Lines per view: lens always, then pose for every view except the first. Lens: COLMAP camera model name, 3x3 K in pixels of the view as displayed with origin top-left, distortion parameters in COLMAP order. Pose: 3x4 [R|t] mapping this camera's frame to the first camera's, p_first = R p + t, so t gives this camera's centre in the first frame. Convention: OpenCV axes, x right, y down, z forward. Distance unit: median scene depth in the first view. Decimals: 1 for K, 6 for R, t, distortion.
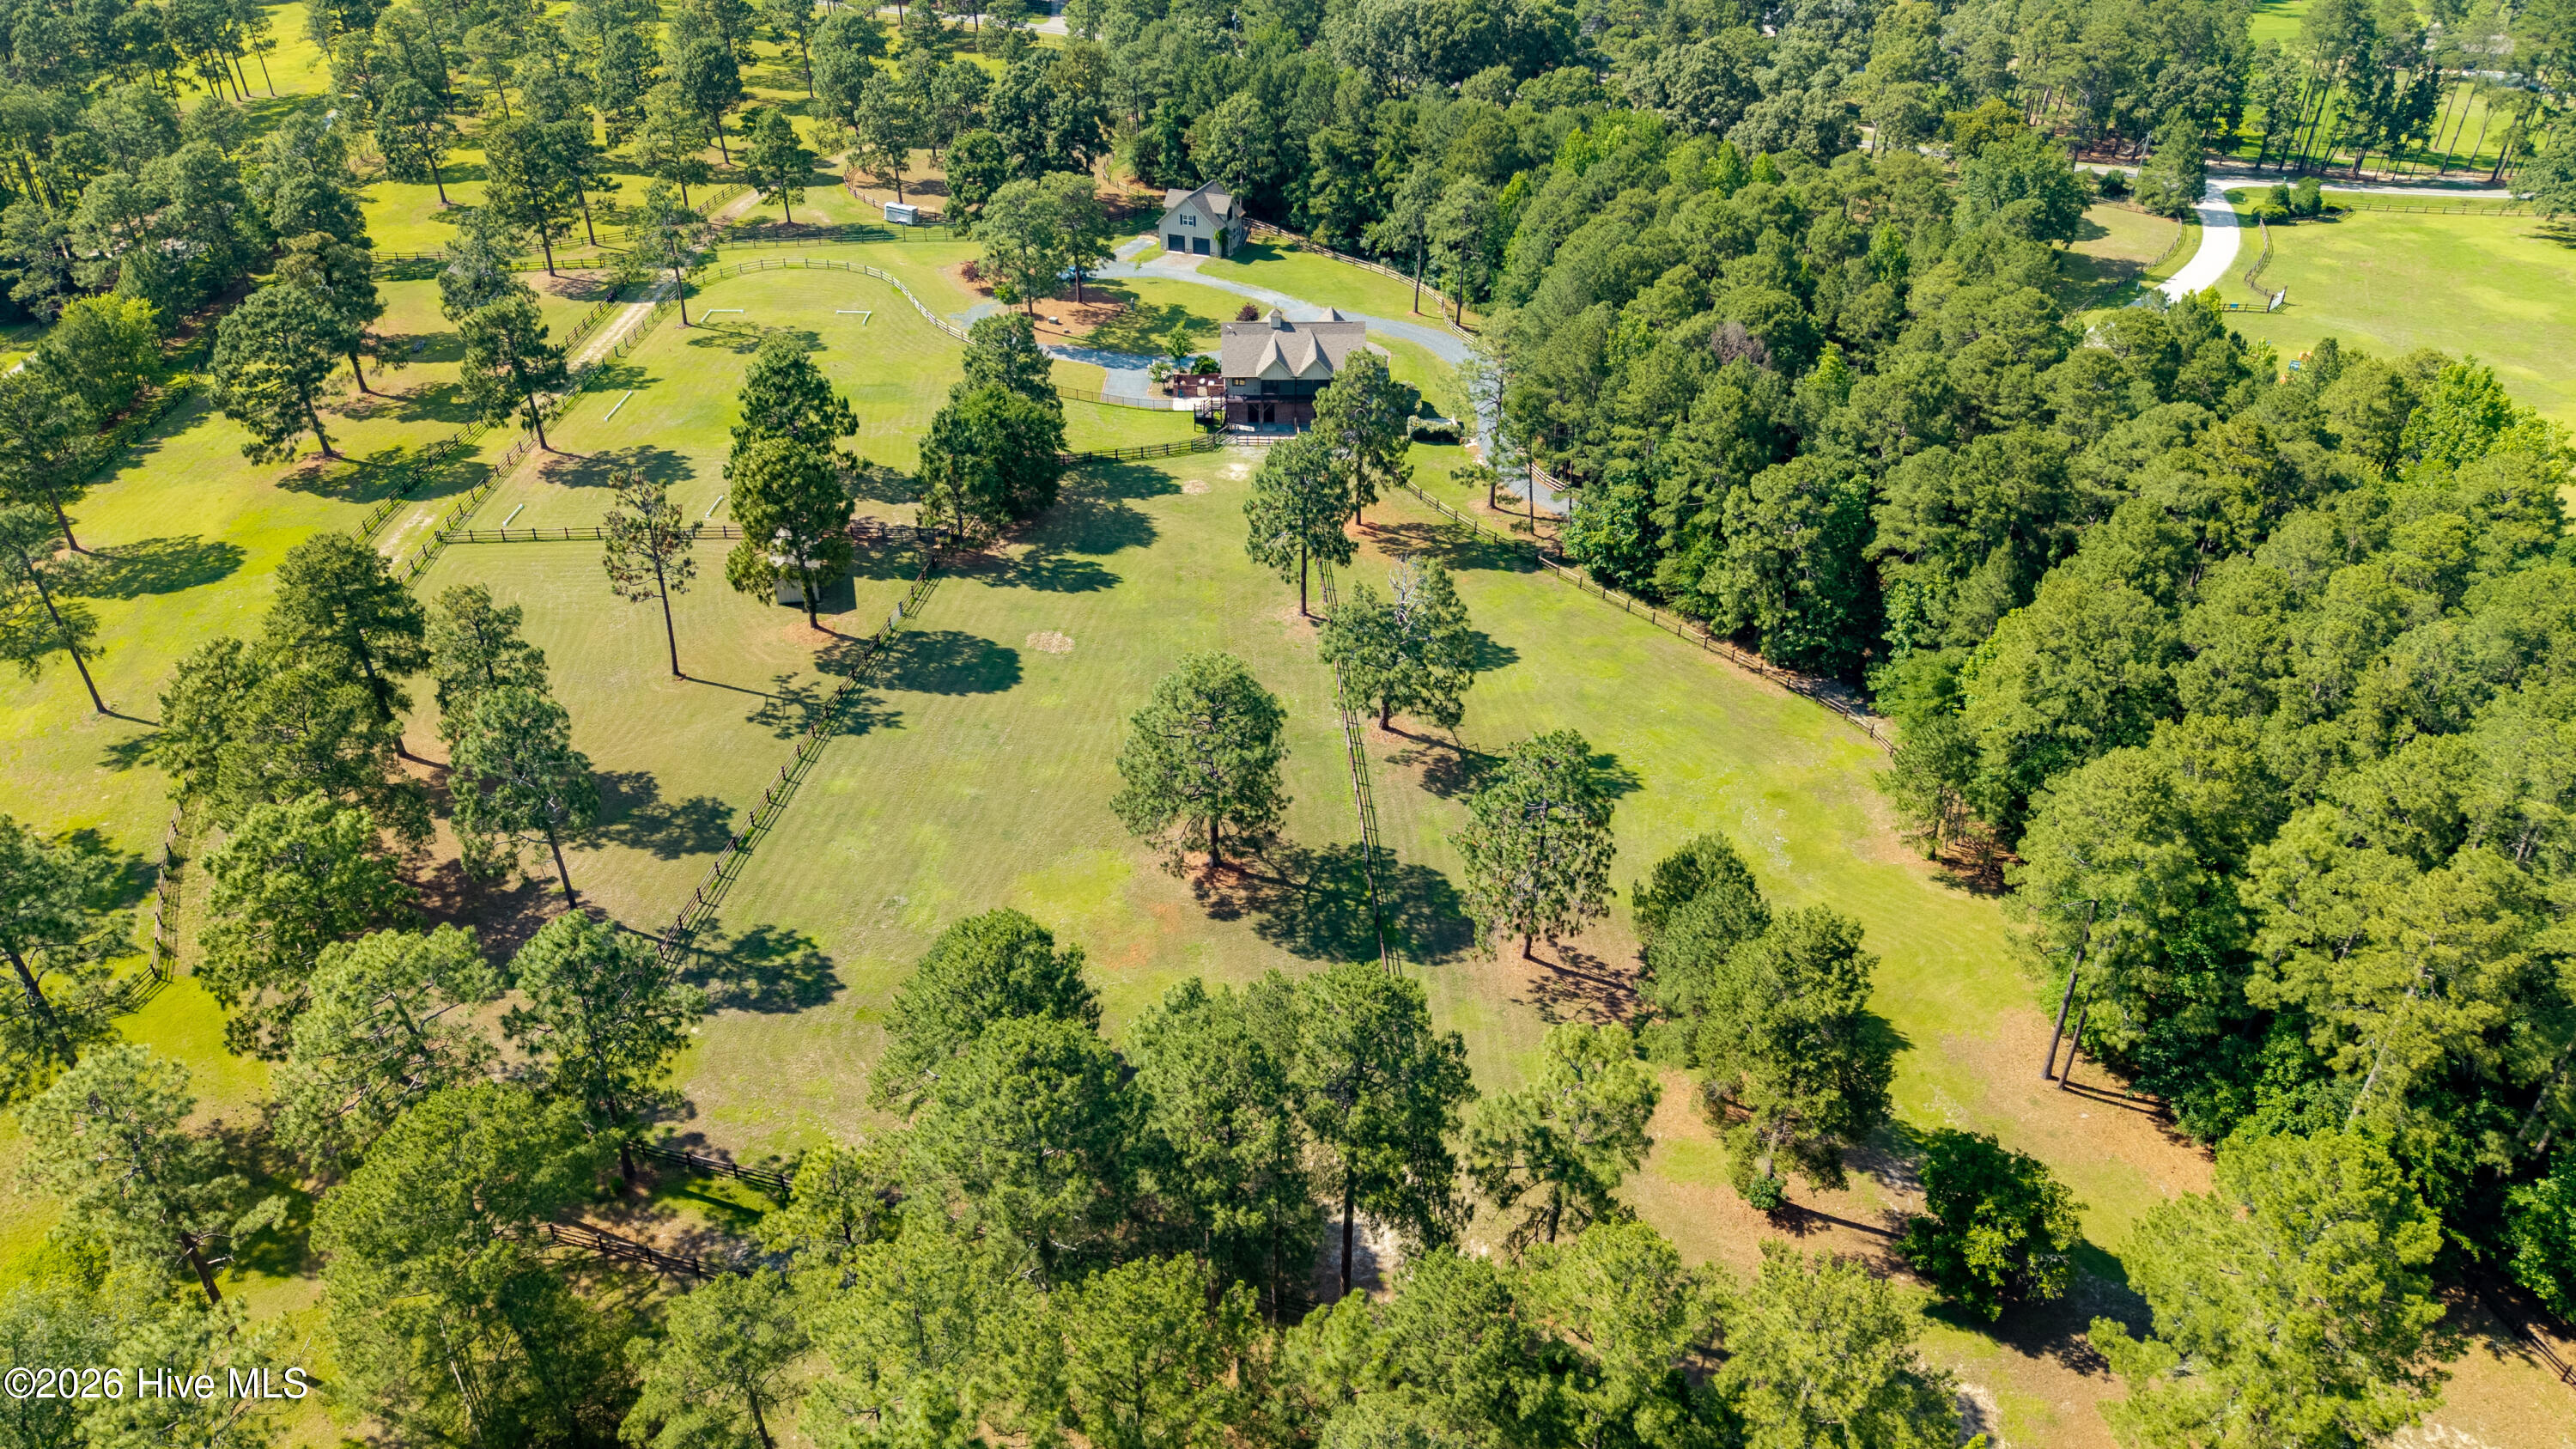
lens RADIAL K [[1812.2, 0, 1293.8], [0, 1812.2, 721.1], [0, 0, 1]] dist [0.009723, 0.001257]
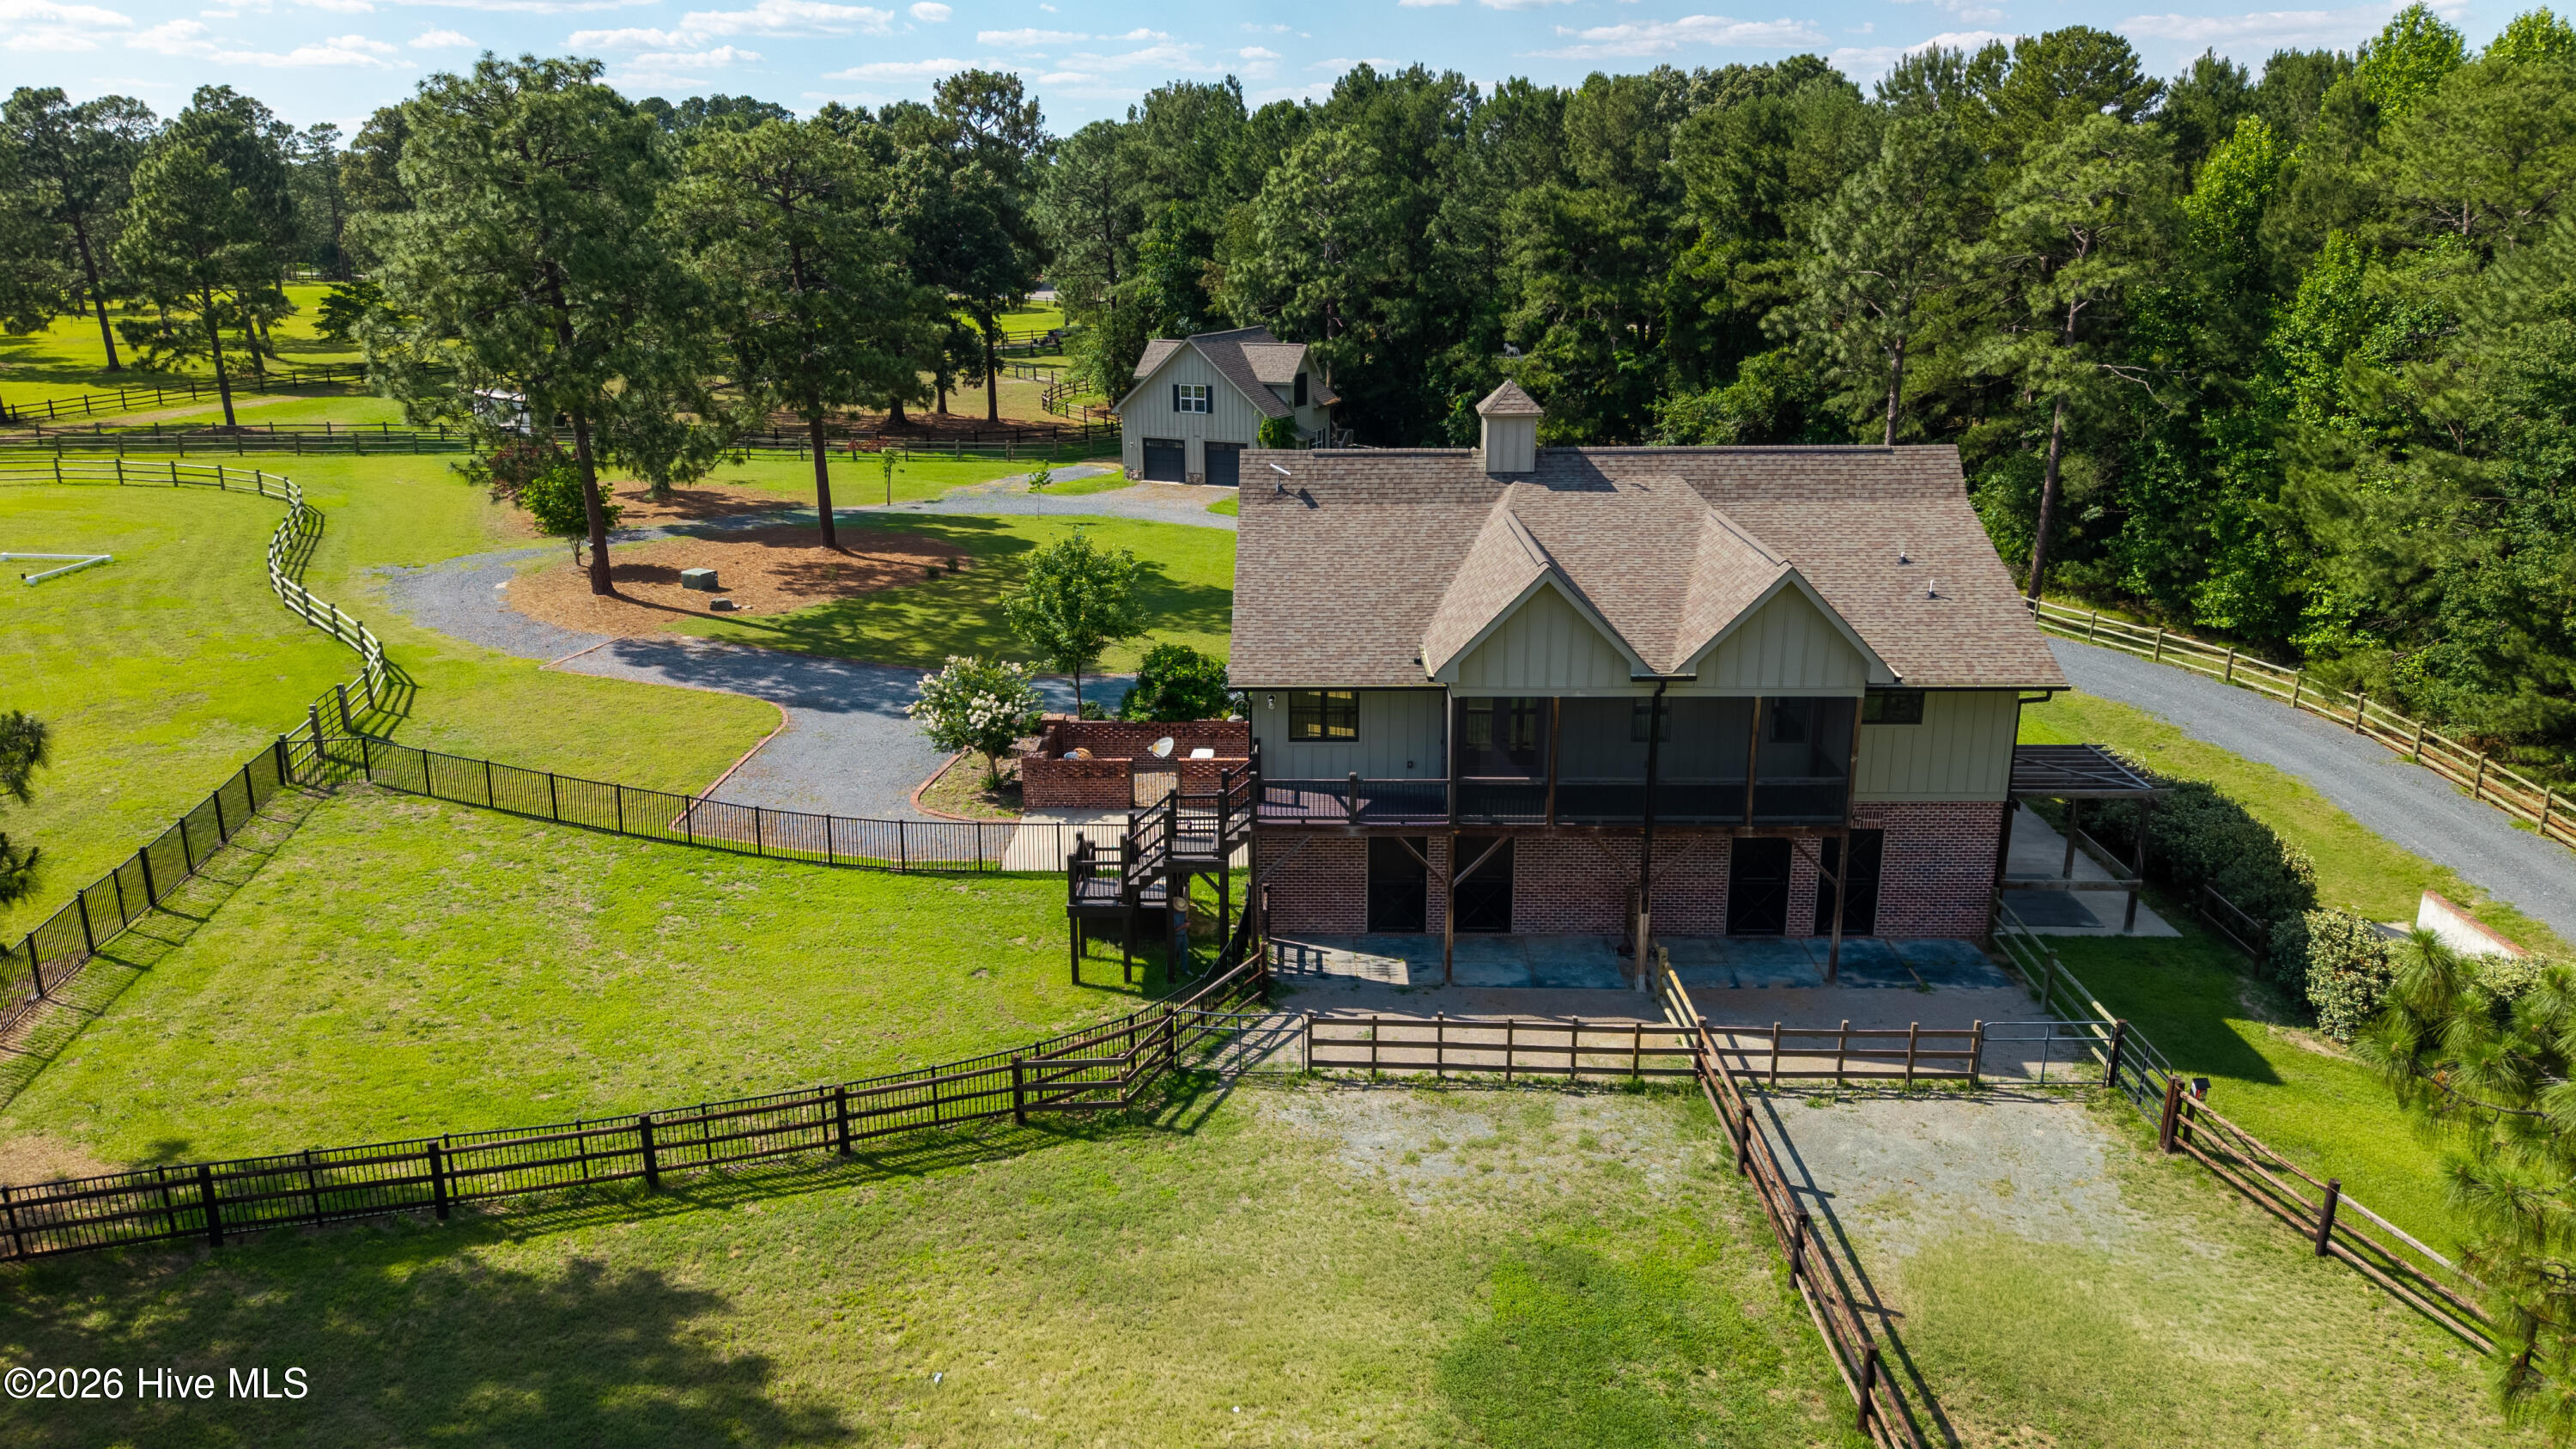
lens RADIAL K [[1812.2, 0, 1293.8], [0, 1812.2, 721.1], [0, 0, 1]] dist [0.009723, 0.001257]
pose [[0.999157, 0.003849, -0.040870, -0.024870], [-0.014518, 0.964389, -0.264088, -0.131954], [0.038399, 0.264459, 0.963632, 0.786645]]
